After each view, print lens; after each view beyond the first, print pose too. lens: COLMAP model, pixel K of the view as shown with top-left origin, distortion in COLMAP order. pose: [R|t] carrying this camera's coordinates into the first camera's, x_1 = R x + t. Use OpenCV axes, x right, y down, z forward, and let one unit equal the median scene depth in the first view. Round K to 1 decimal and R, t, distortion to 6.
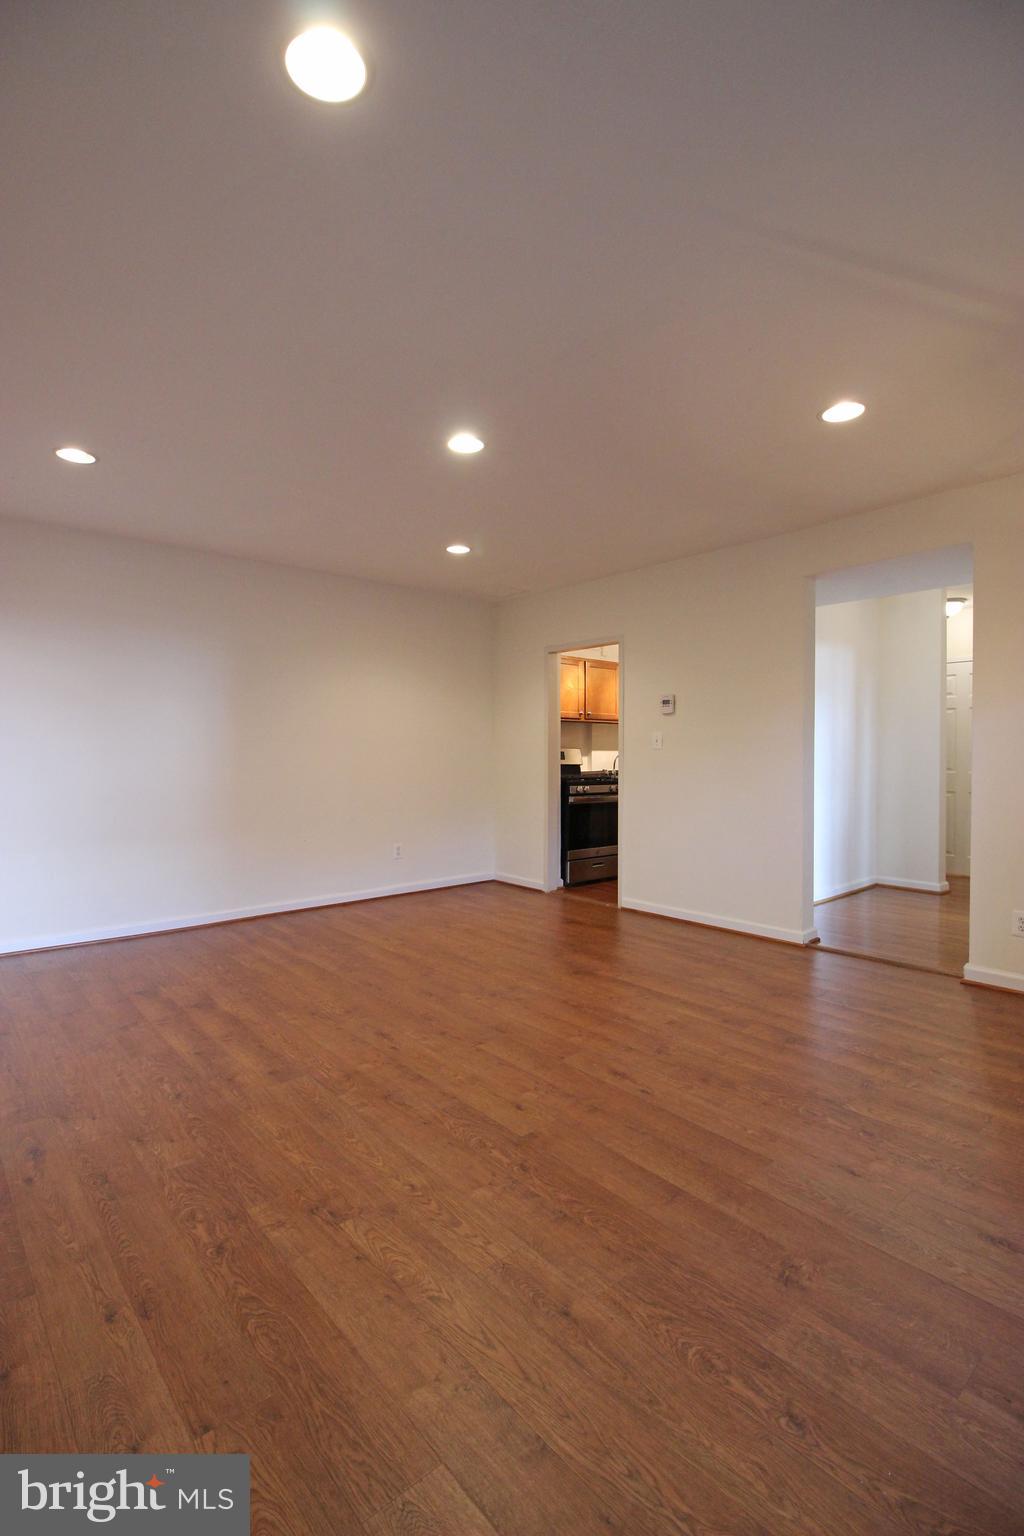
lens RADIAL K [[713.4, 0, 521.4], [0, 713.4, 765.6], [0, 0, 1]] dist [-0.001173, -0.010717]
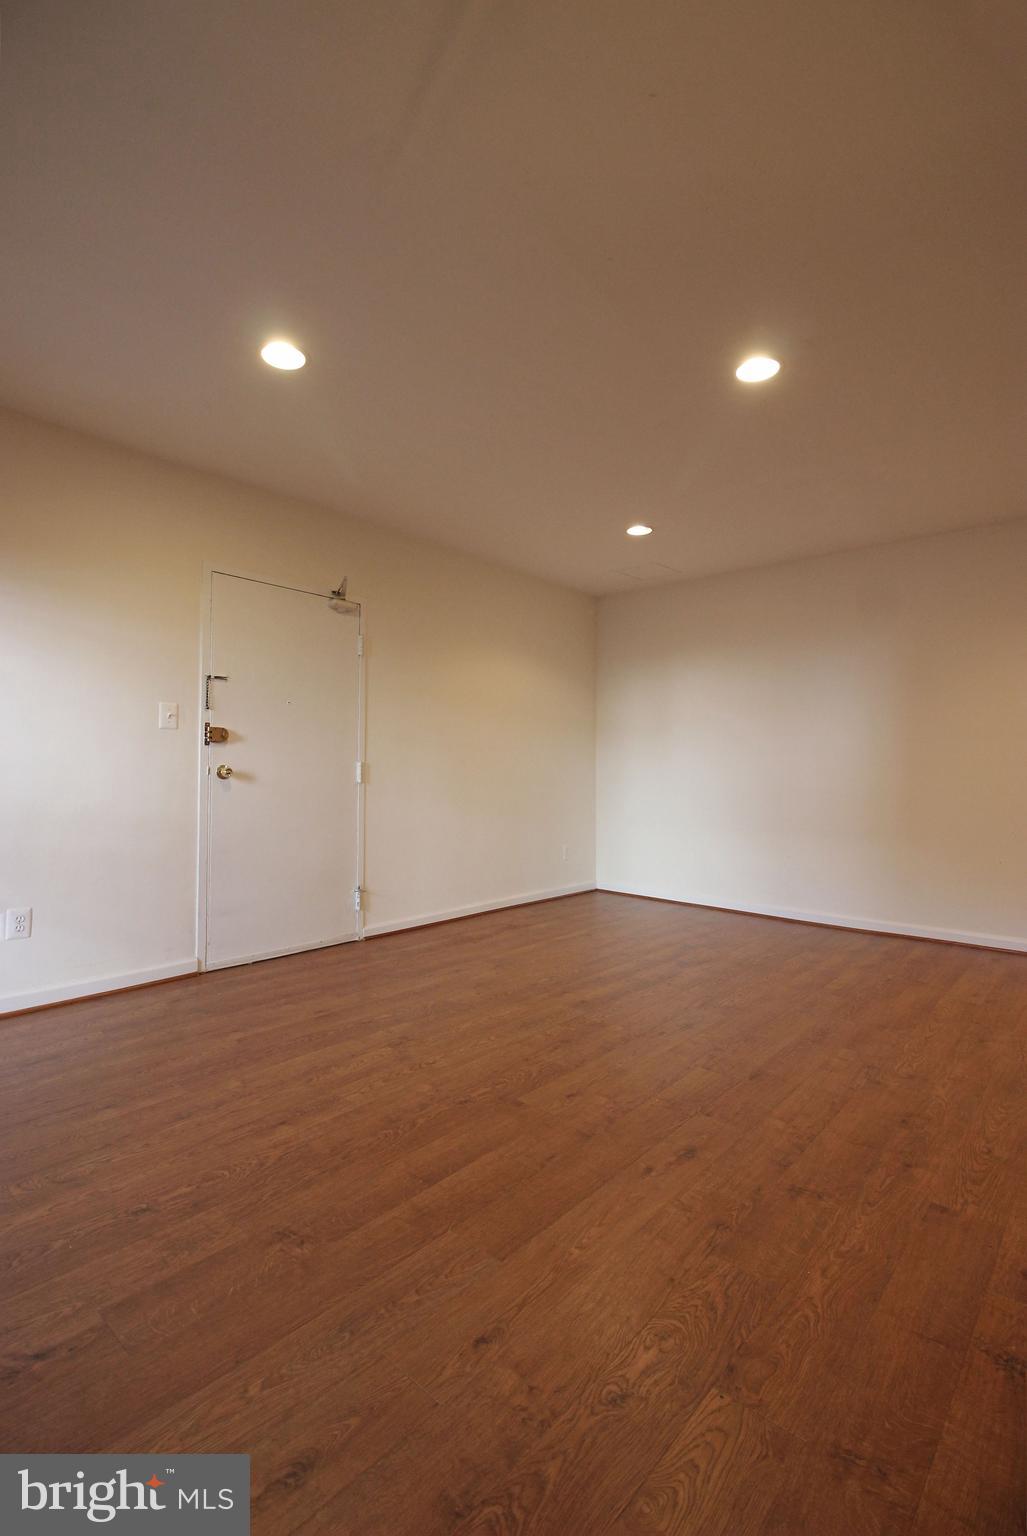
lens RADIAL K [[713.4, 0, 509.3], [0, 713.4, 770.0], [0, 0, 1]] dist [-0.001173, -0.010717]
pose [[0.121055, 0.000136, -0.992646, 0.930169], [-0.032096, 0.999478, -0.003778, 0.047540], [0.992127, 0.032318, 0.120996, 0.779731]]
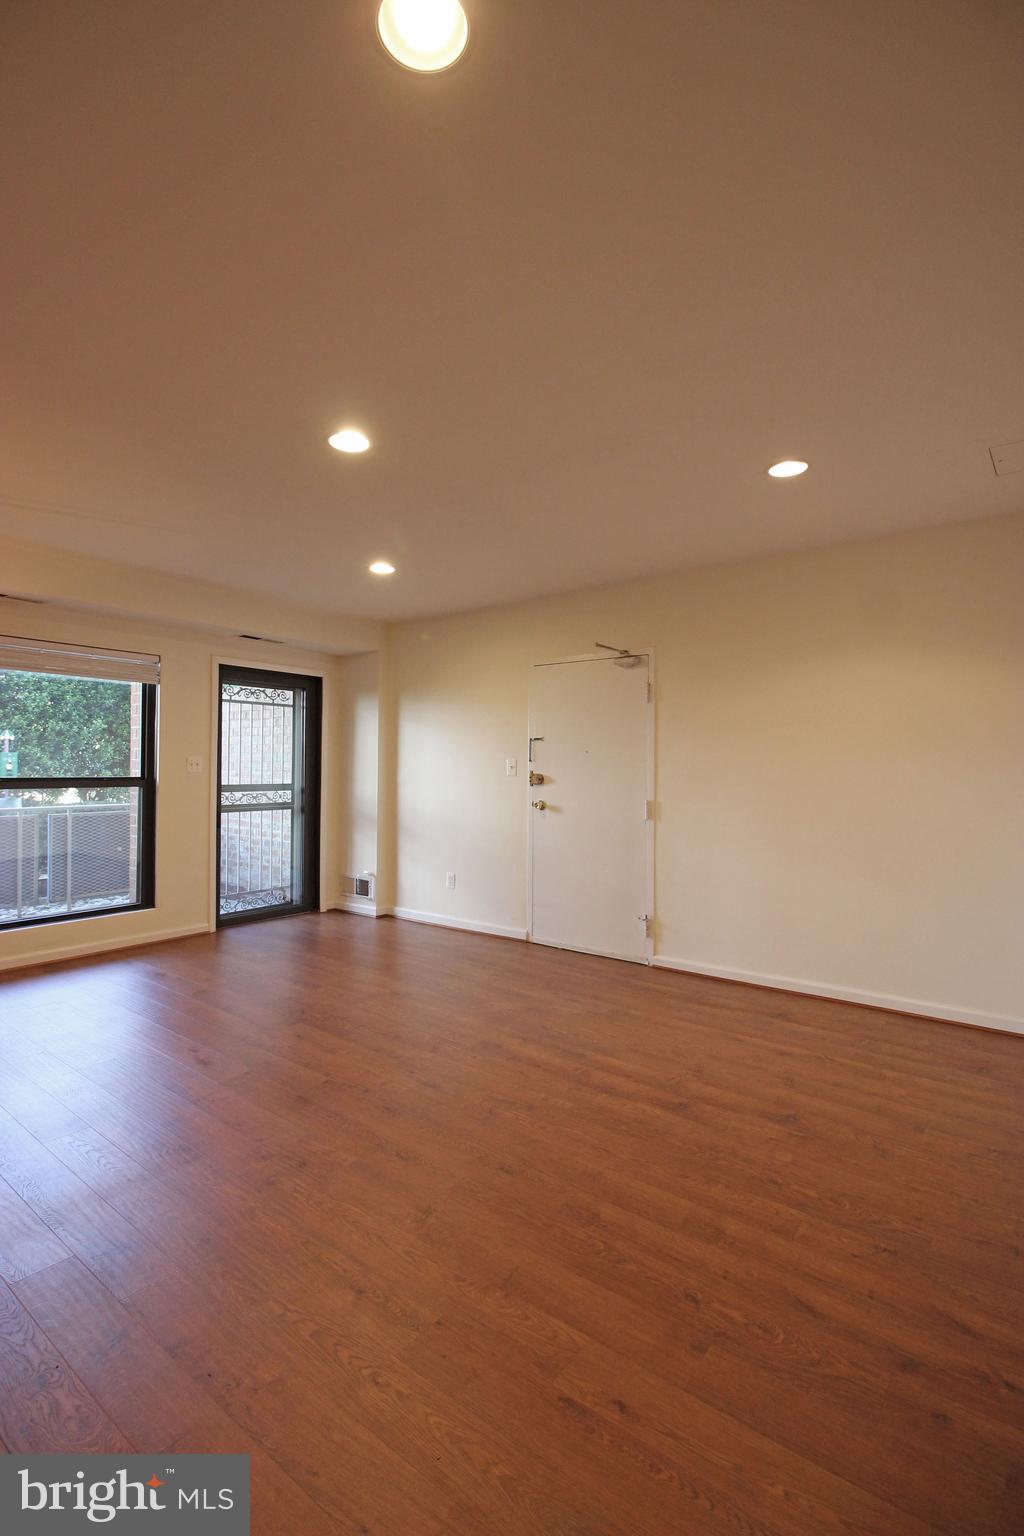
lens RADIAL K [[713.4, 0, 504.9], [0, 713.4, 762.5], [0, 0, 1]] dist [-0.001173, -0.010717]
pose [[-0.984197, -0.011978, -0.176670, -0.148006], [-0.014387, 0.999820, 0.012362, -0.085990], [0.176490, 0.014708, -0.984192, 2.434859]]
